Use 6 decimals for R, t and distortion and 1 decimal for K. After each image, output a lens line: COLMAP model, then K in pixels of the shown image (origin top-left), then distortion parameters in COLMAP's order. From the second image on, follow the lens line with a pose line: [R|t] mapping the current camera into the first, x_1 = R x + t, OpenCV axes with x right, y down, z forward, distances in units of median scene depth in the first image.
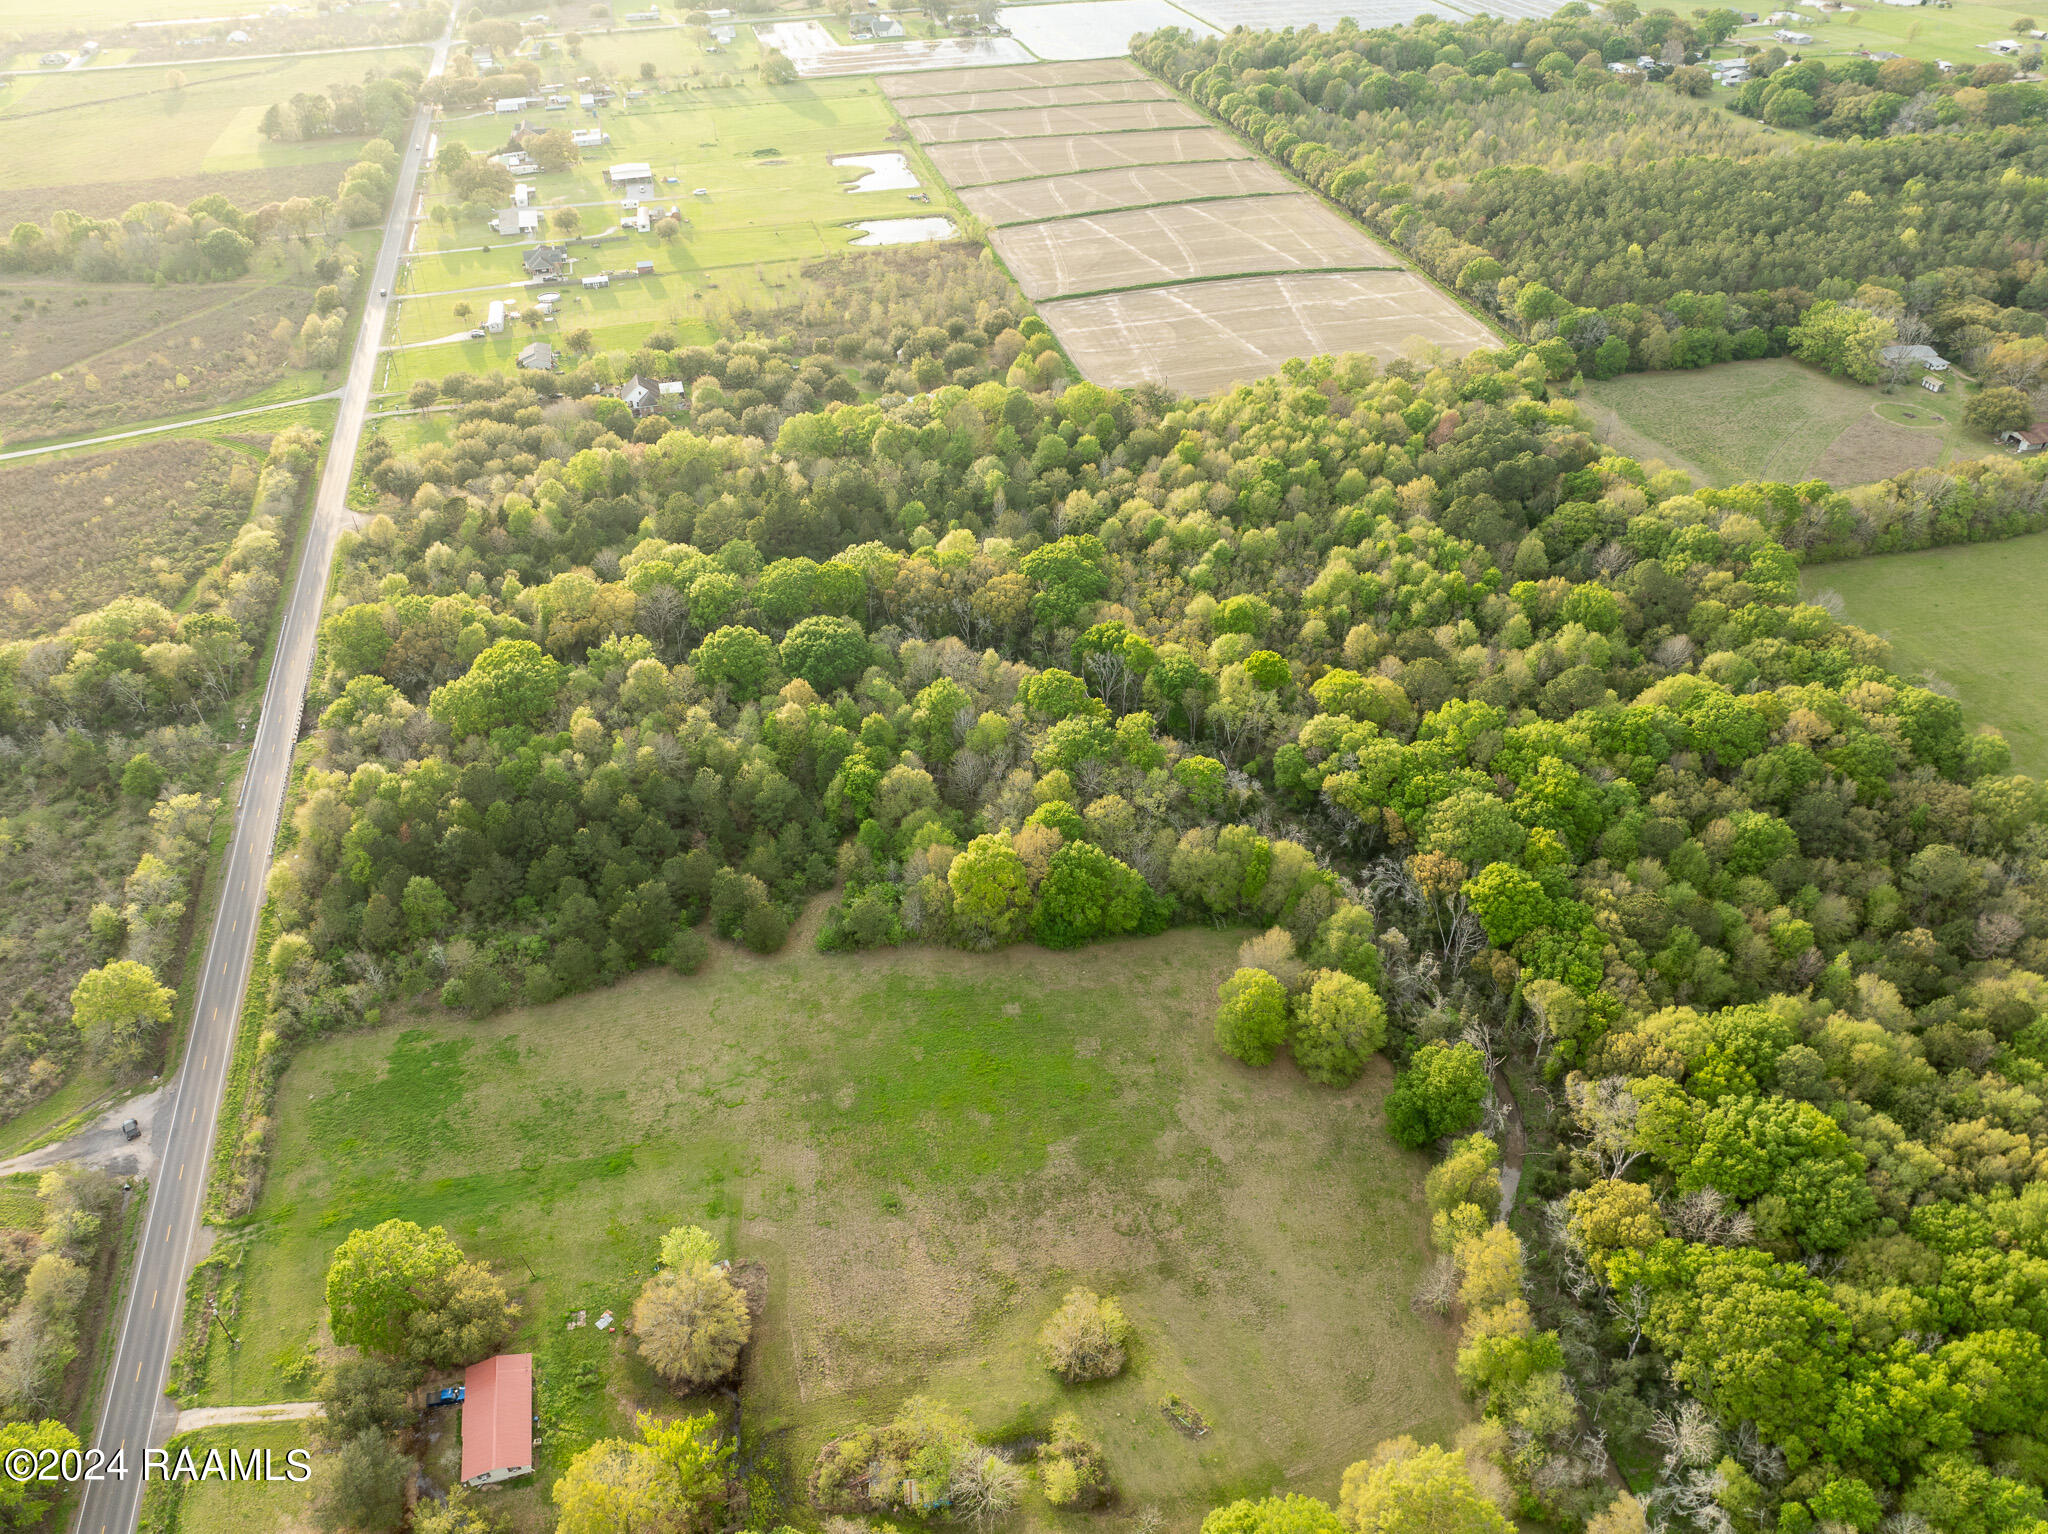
lens RADIAL K [[1444.0, 0, 1026.0], [0, 1444.0, 764.2], [0, 0, 1]] dist [-0.046328, 0.012557]
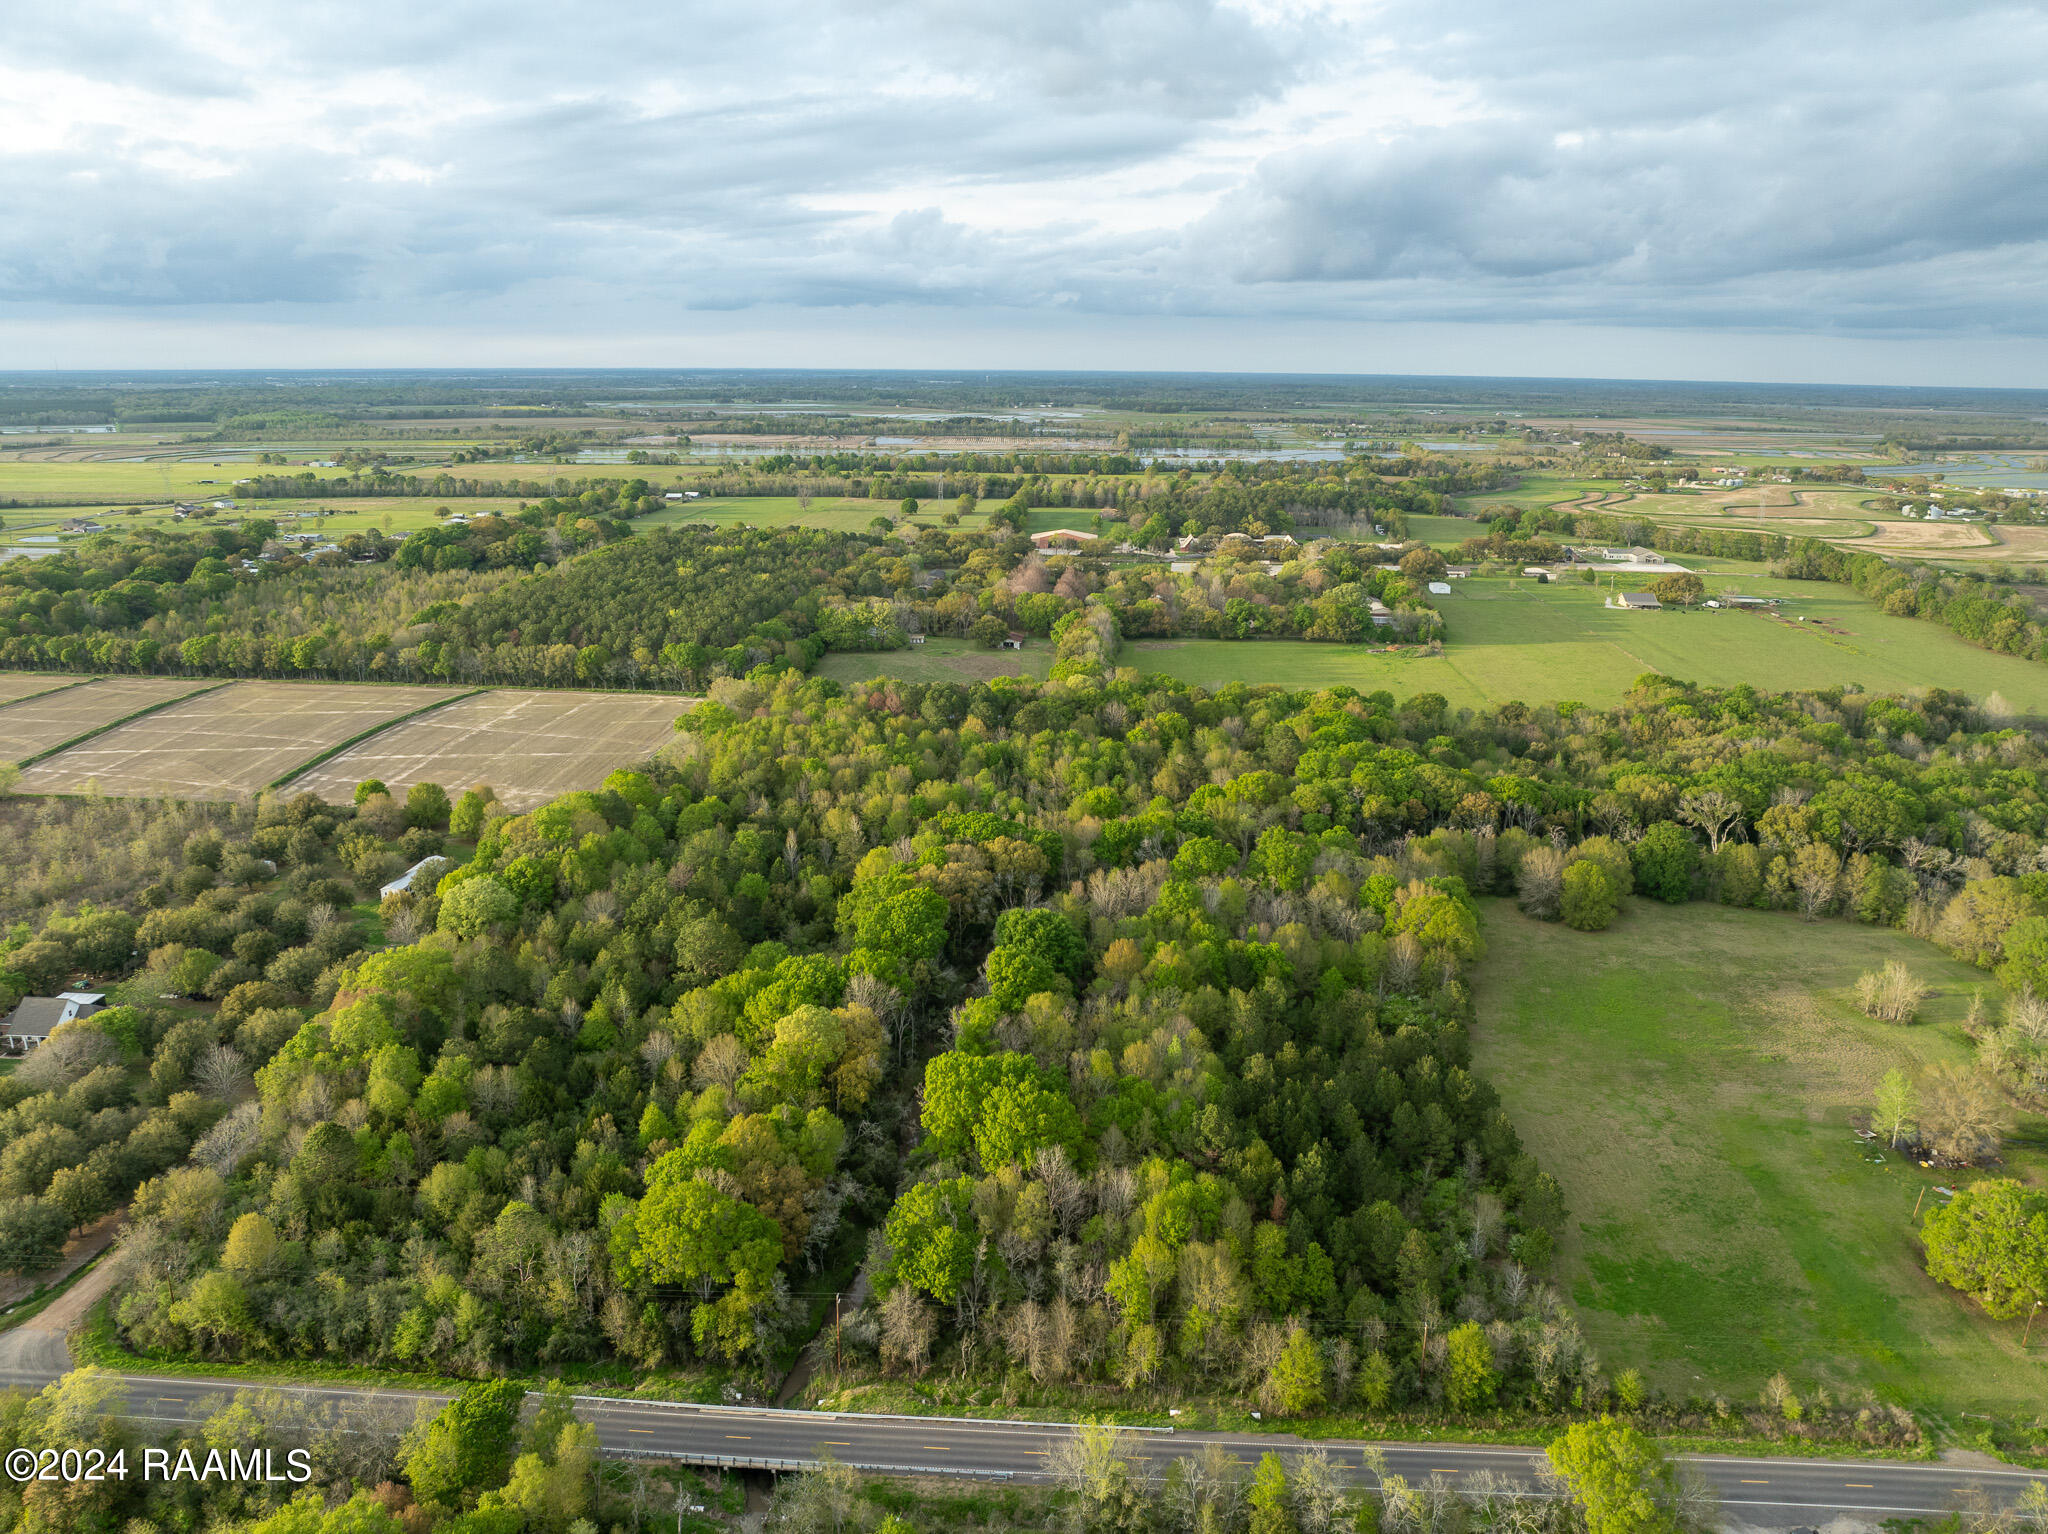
lens RADIAL K [[1444.0, 0, 1026.0], [0, 1444.0, 764.2], [0, 0, 1]] dist [-0.046328, 0.012557]
pose [[0.329079, -0.241012, 0.913028, -0.924055], [0.566214, 0.824148, 0.013472, -0.185452], [-0.755717, 0.512536, 0.407674, 0.600066]]
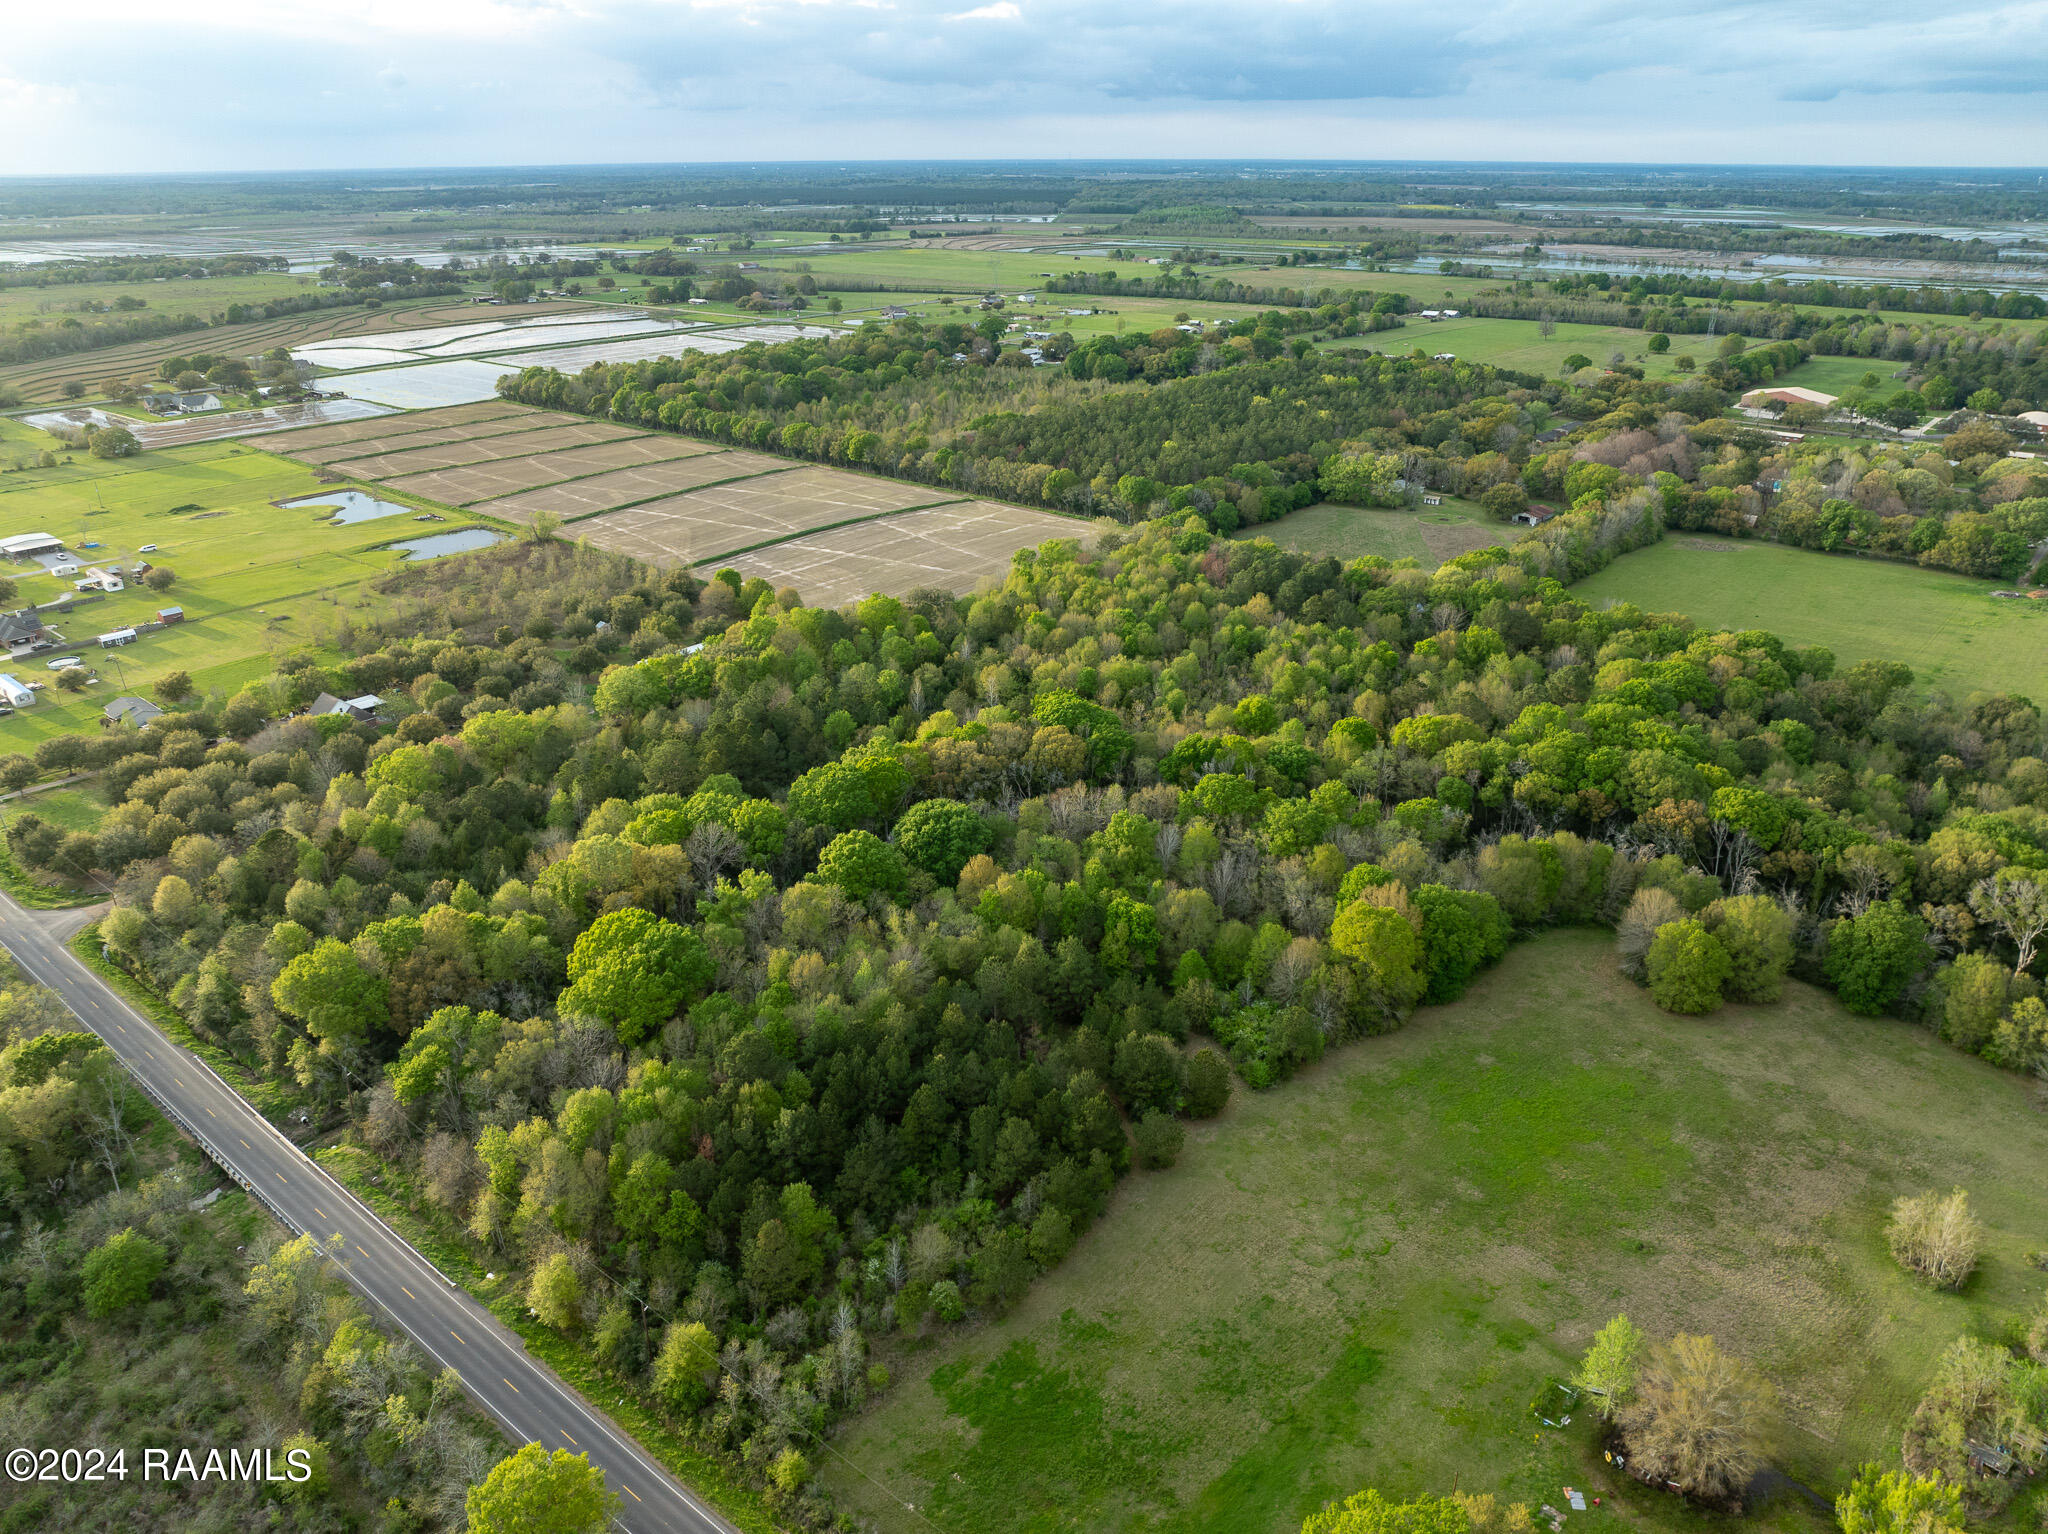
lens RADIAL K [[1444.0, 0, 1026.0], [0, 1444.0, 764.2], [0, 0, 1]] dist [-0.046328, 0.012557]
pose [[0.822434, -0.216874, 0.525897, -0.545793], [0.342774, 0.926729, -0.153882, 0.029756], [-0.453991, 0.306822, 0.836512, 0.251722]]
